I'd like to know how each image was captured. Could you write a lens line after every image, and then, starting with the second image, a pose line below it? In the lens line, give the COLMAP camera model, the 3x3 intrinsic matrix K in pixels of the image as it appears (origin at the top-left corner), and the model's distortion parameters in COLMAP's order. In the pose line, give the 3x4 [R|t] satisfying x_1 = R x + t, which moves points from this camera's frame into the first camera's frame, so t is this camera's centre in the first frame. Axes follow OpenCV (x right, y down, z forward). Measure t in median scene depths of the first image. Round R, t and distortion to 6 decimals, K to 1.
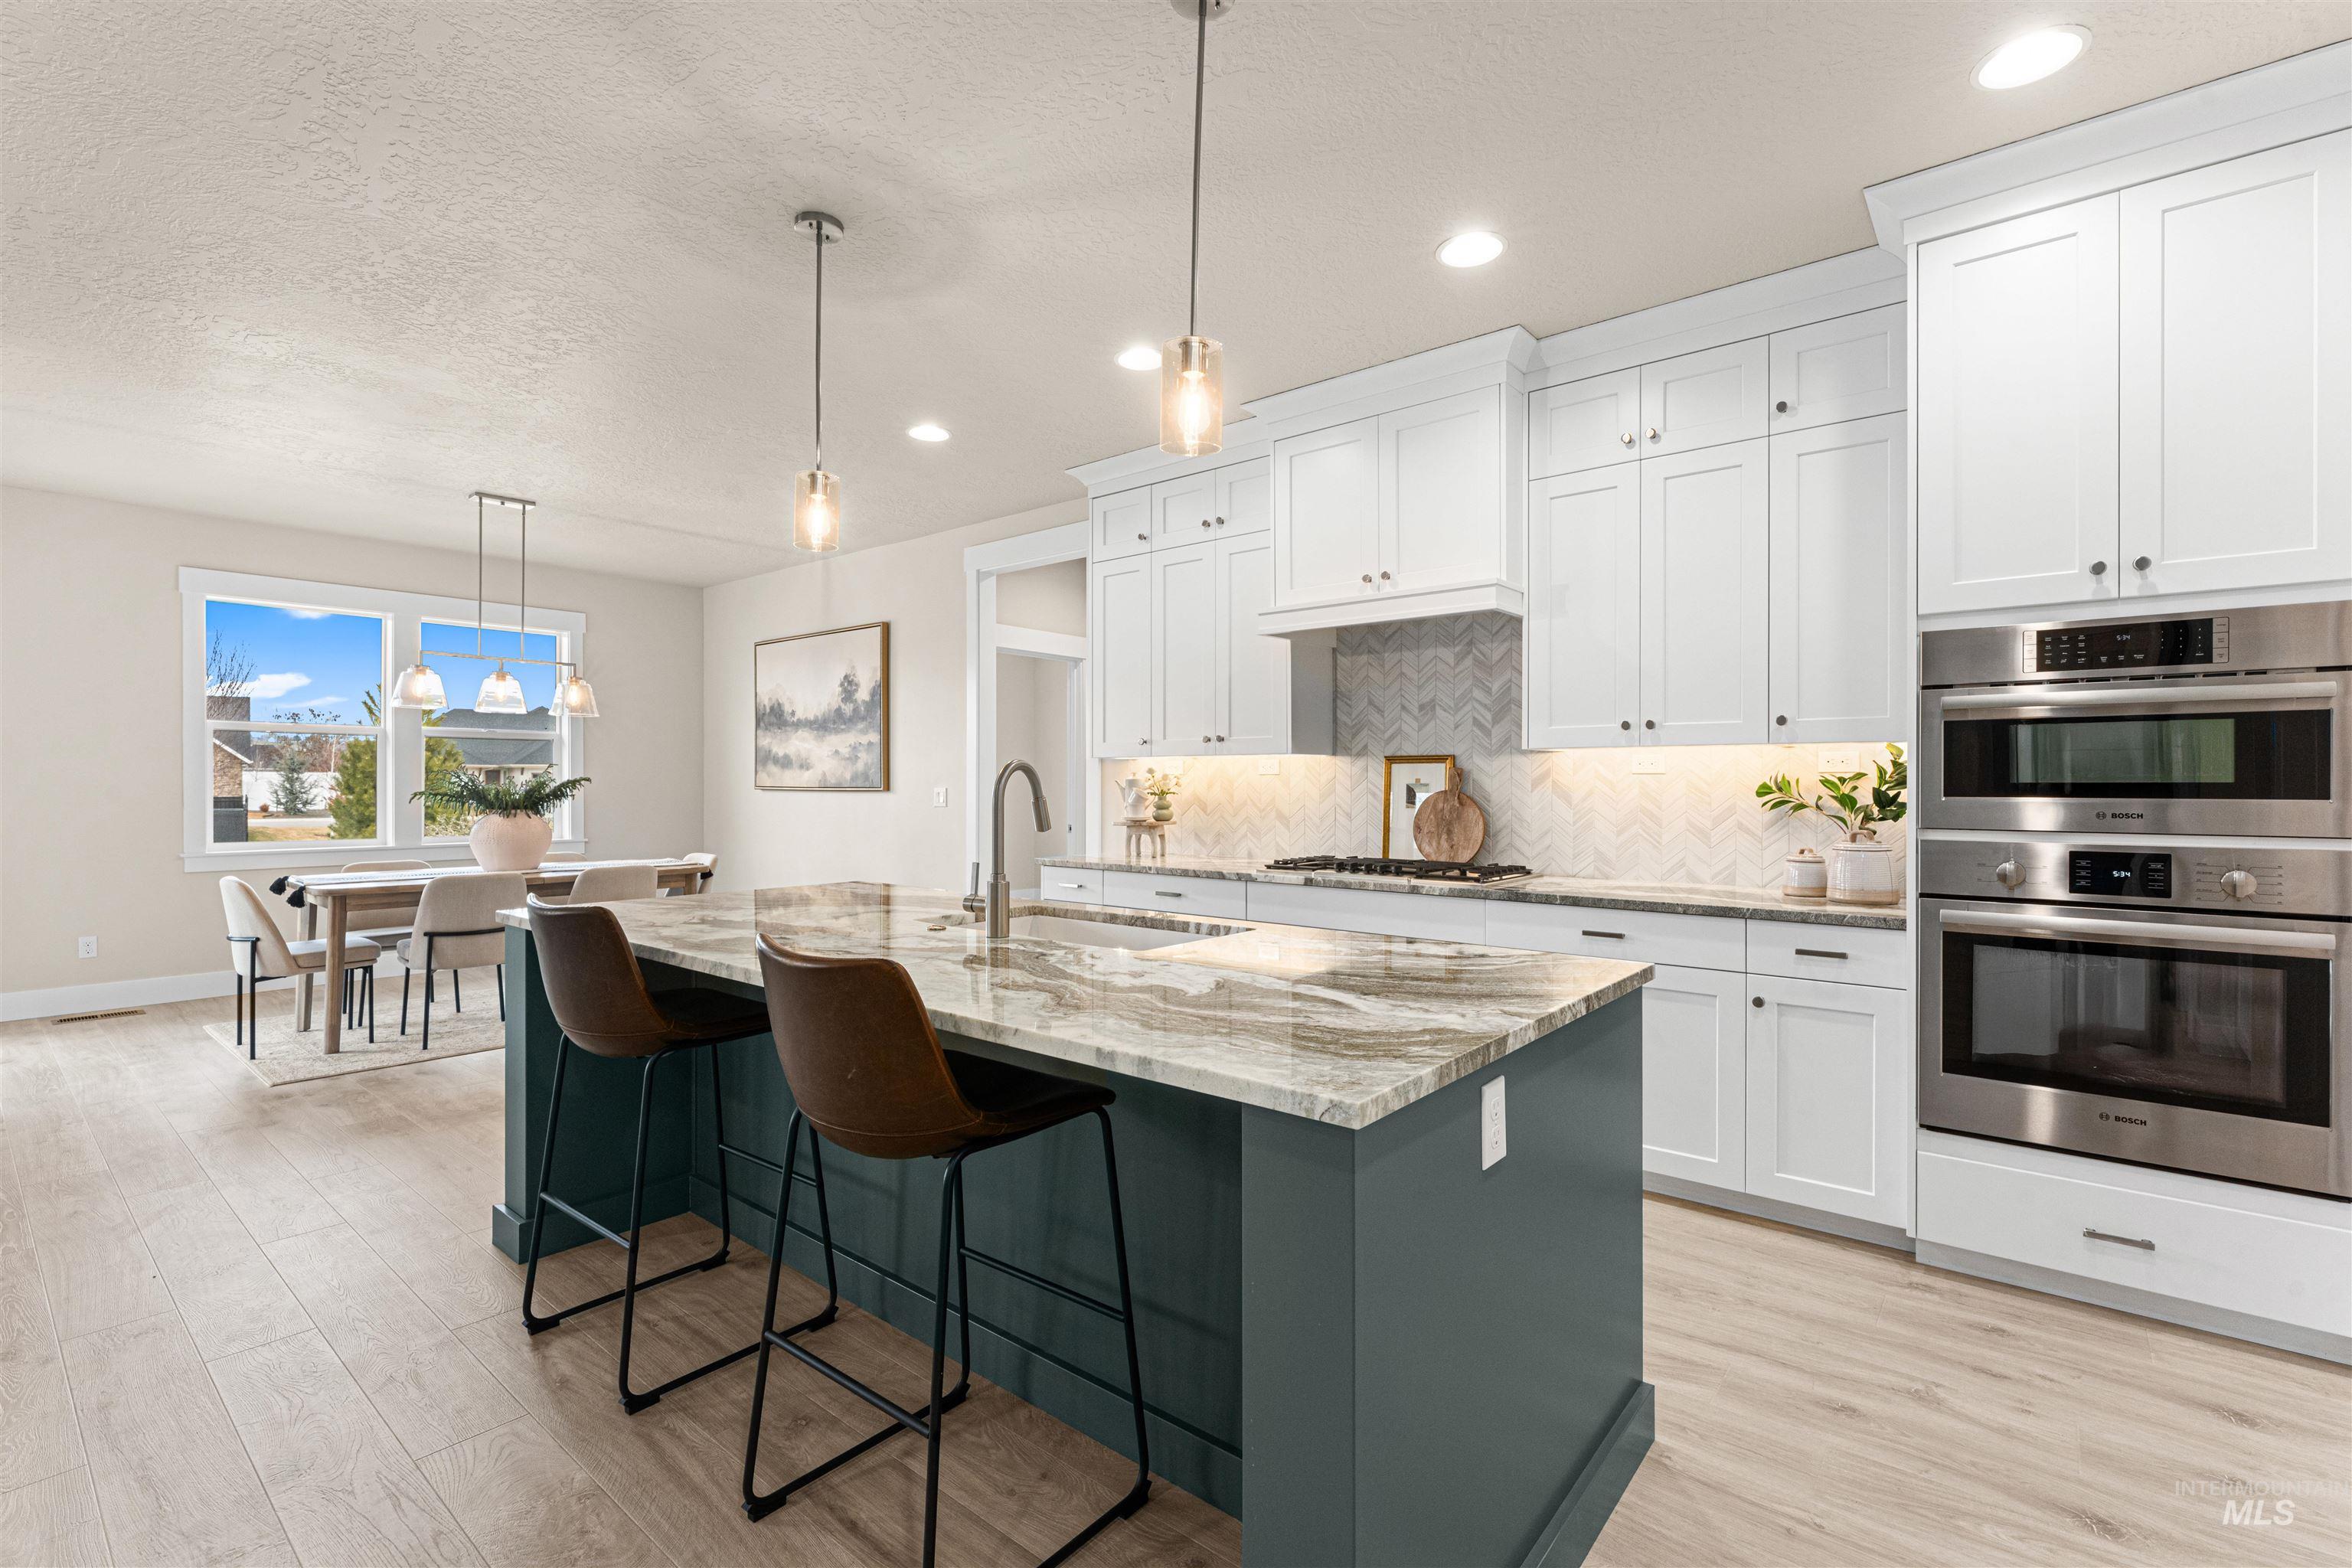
lens RADIAL K [[1035.7, 0, 1182.2], [0, 1035.7, 788.6], [0, 0, 1]] dist [0.002001, 0.000061]
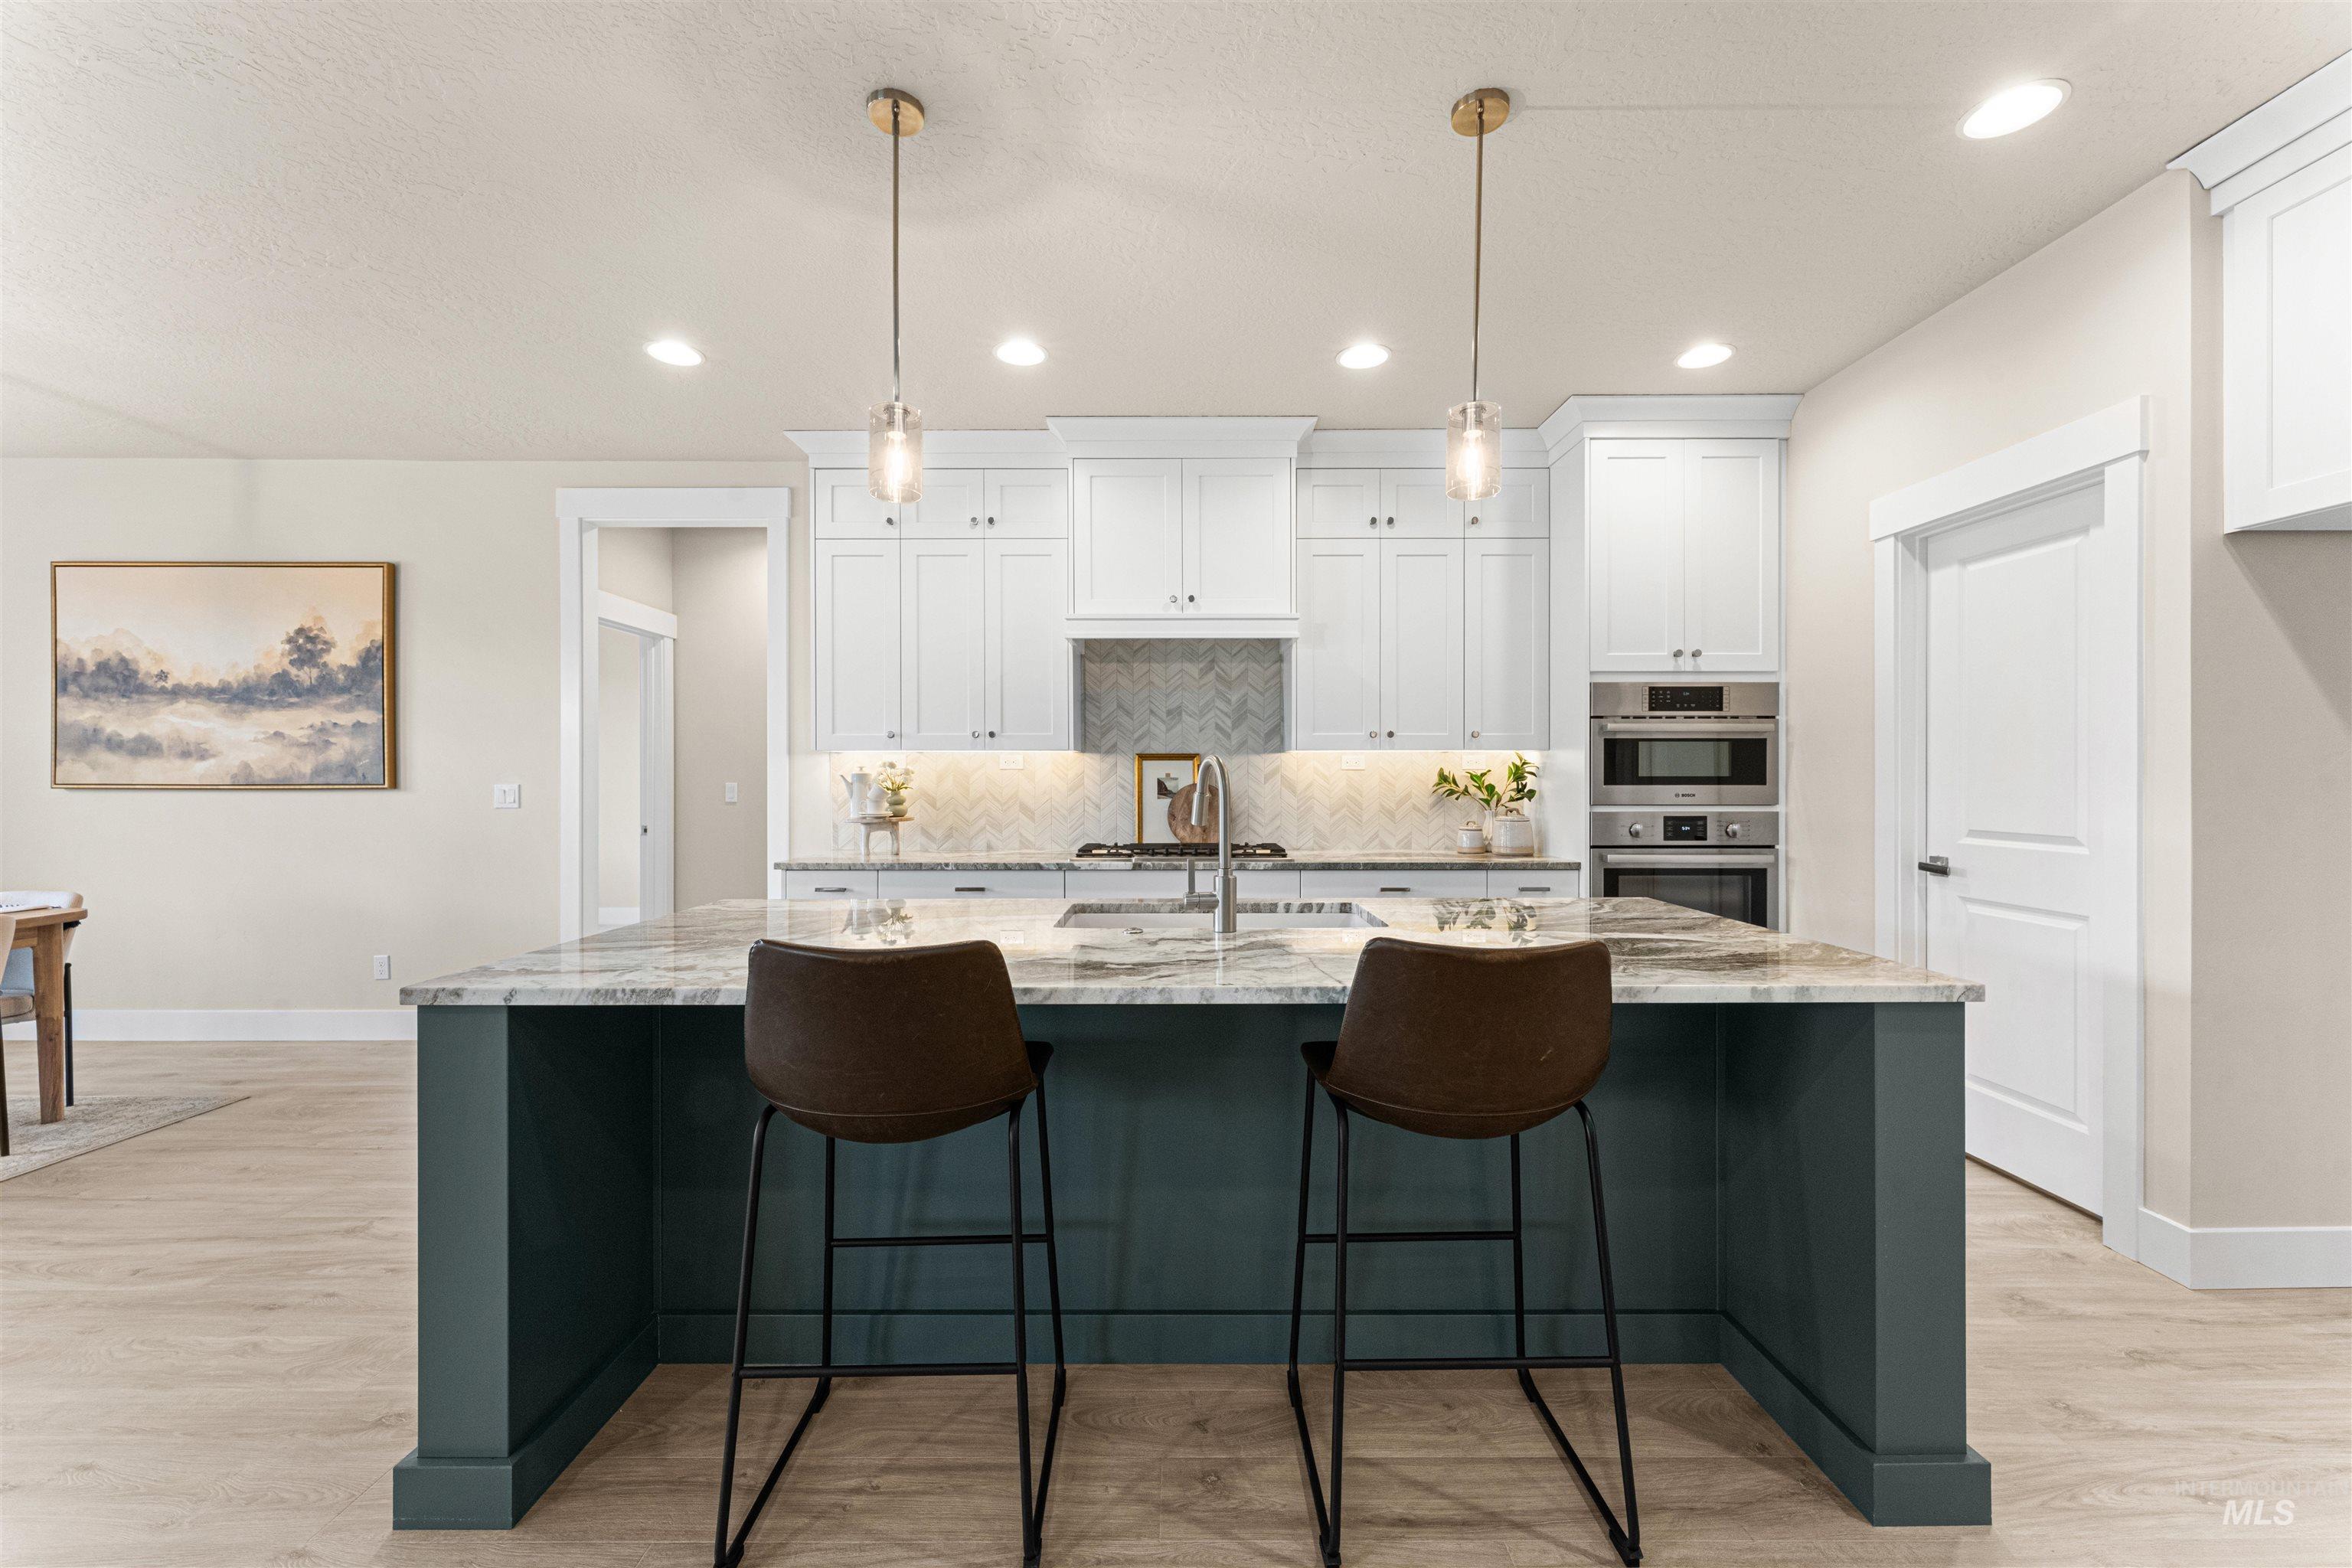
lens RADIAL K [[933.3, 0, 1176.0], [0, 933.3, 784.0], [0, 0, 1]] dist [0.000251, 0.000033]
pose [[0.771315, -0.005470, 0.636430, -0.420326], [0.004639, 0.999985, 0.002973, -0.000948], [-0.636436, 0.000659, 0.771329, 0.178743]]
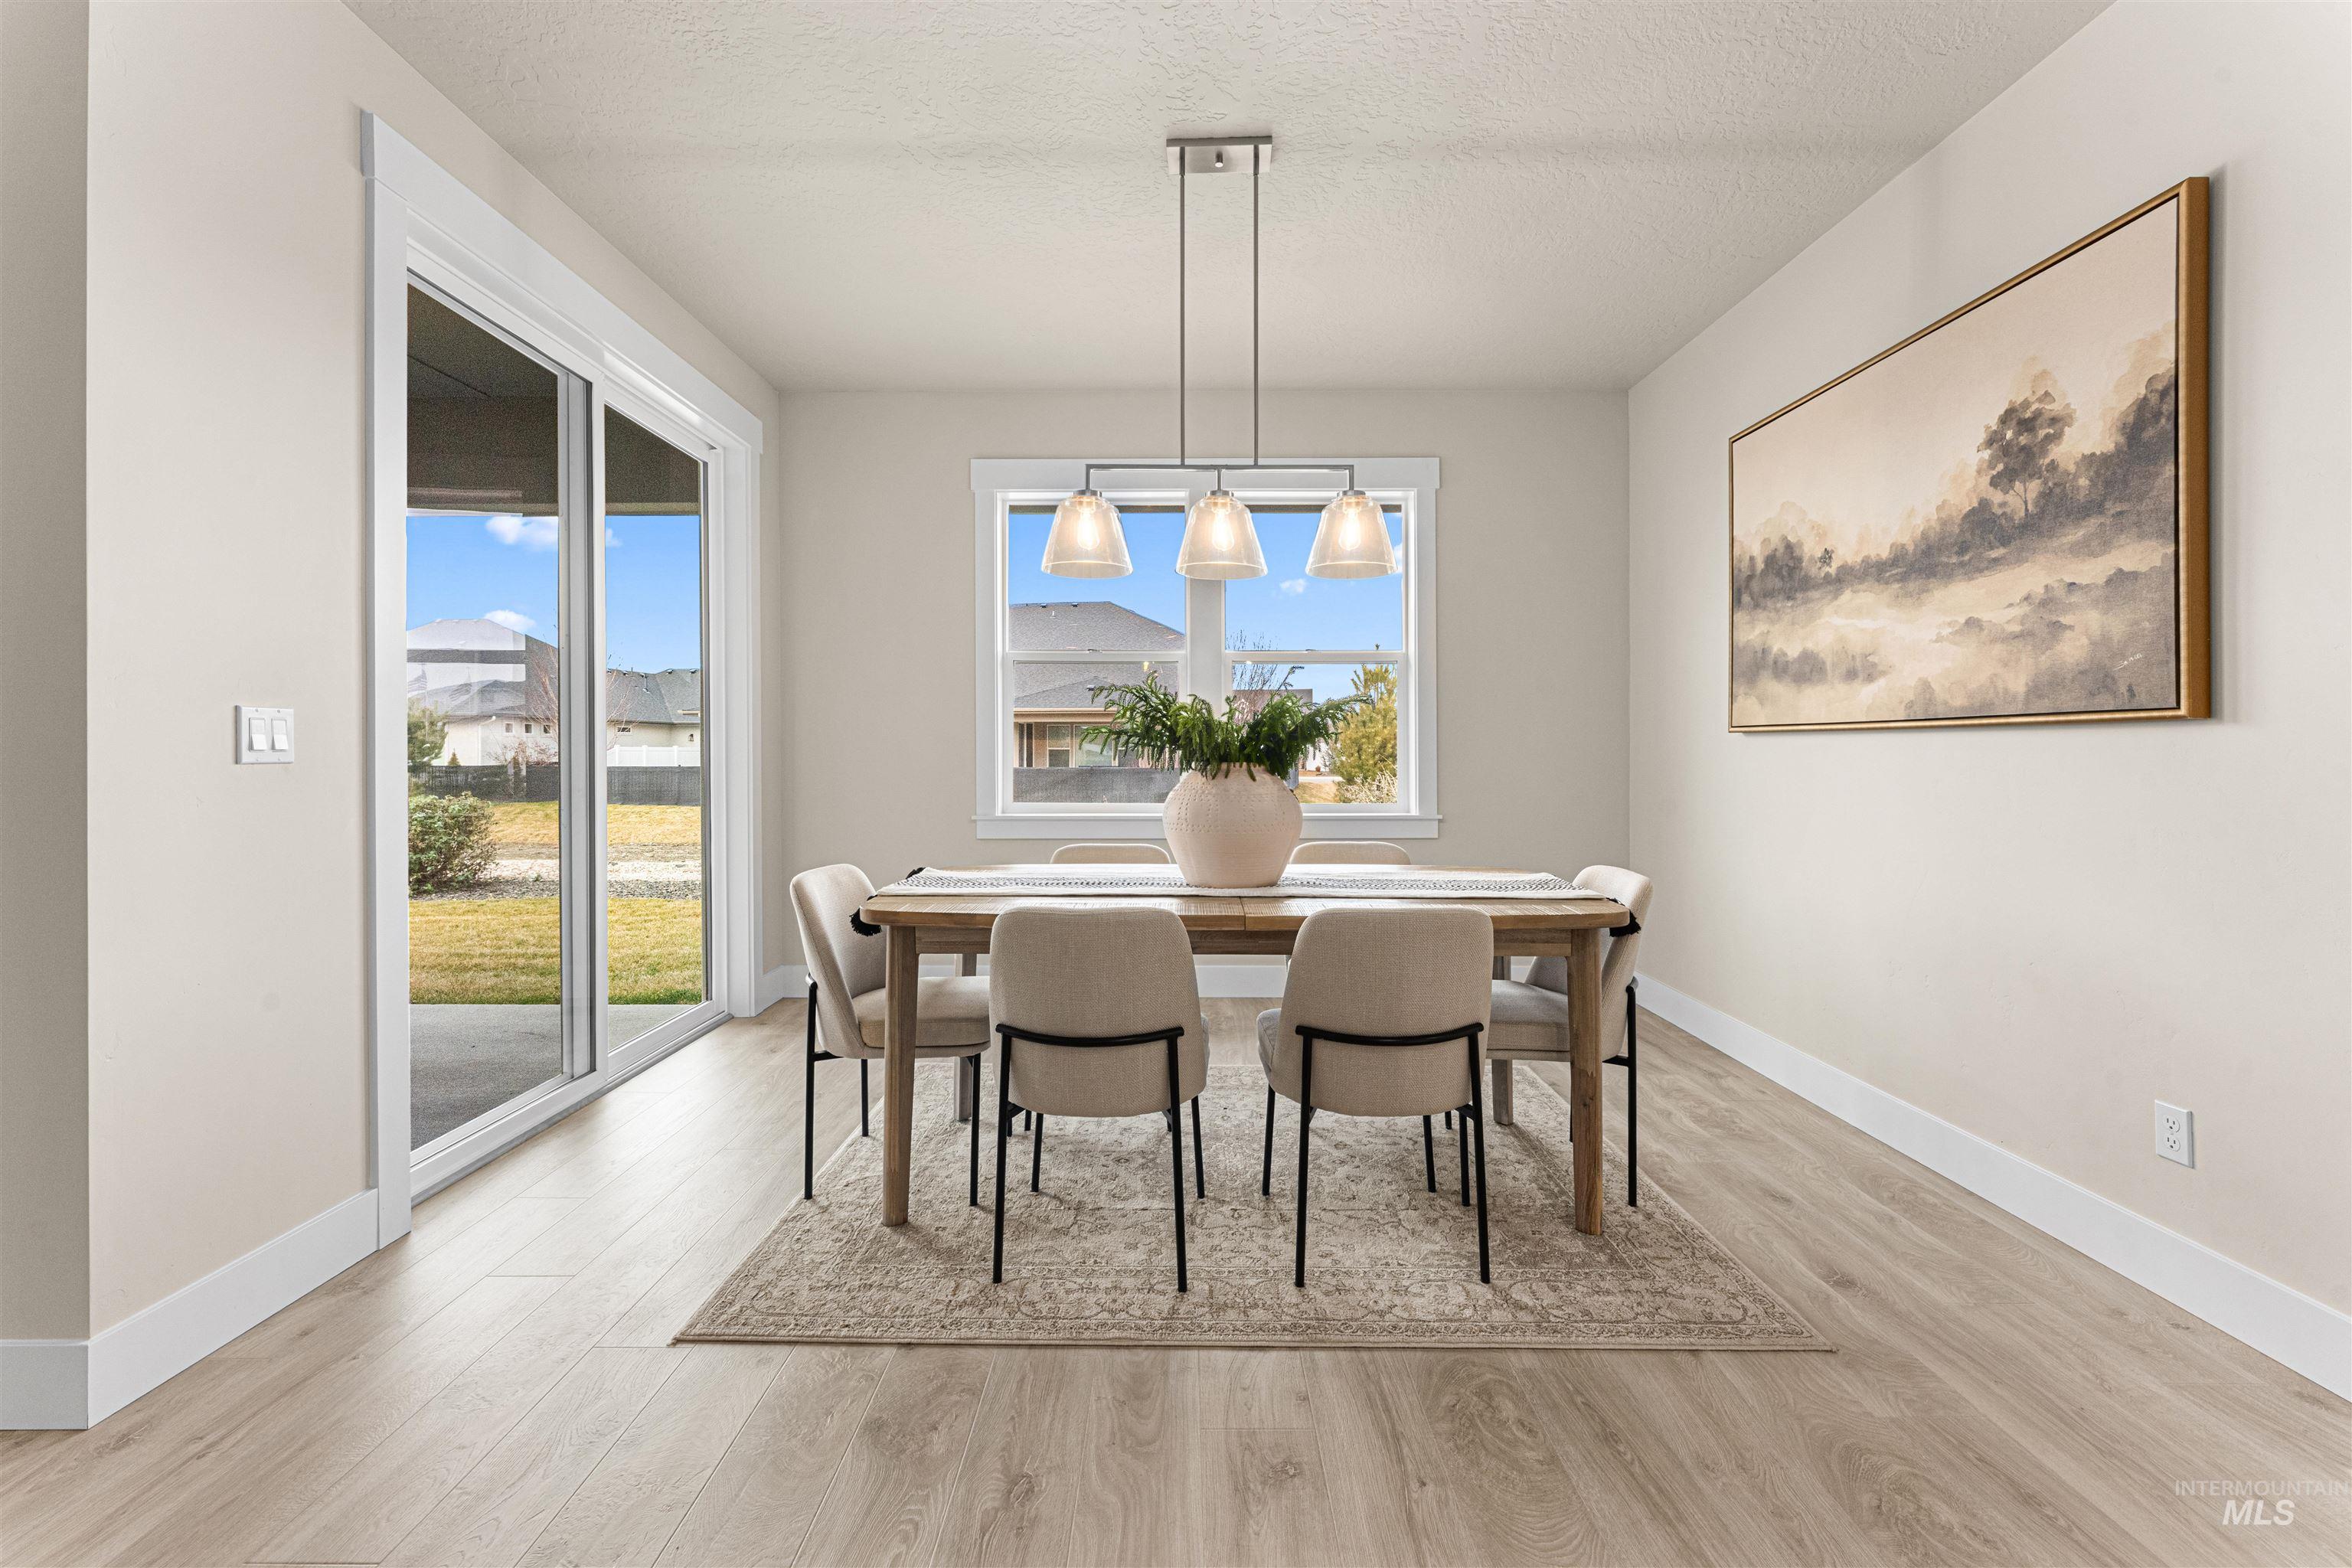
lens RADIAL K [[960.8, 0, 1173.9], [0, 960.8, 750.9], [0, 0, 1]] dist [0.000690, 0.000233]
pose [[0.632783, -0.001939, -0.774327, -0.388180], [-0.002844, 0.999984, -0.004829, 0.021722], [0.774324, 0.005258, 0.632767, 0.868602]]
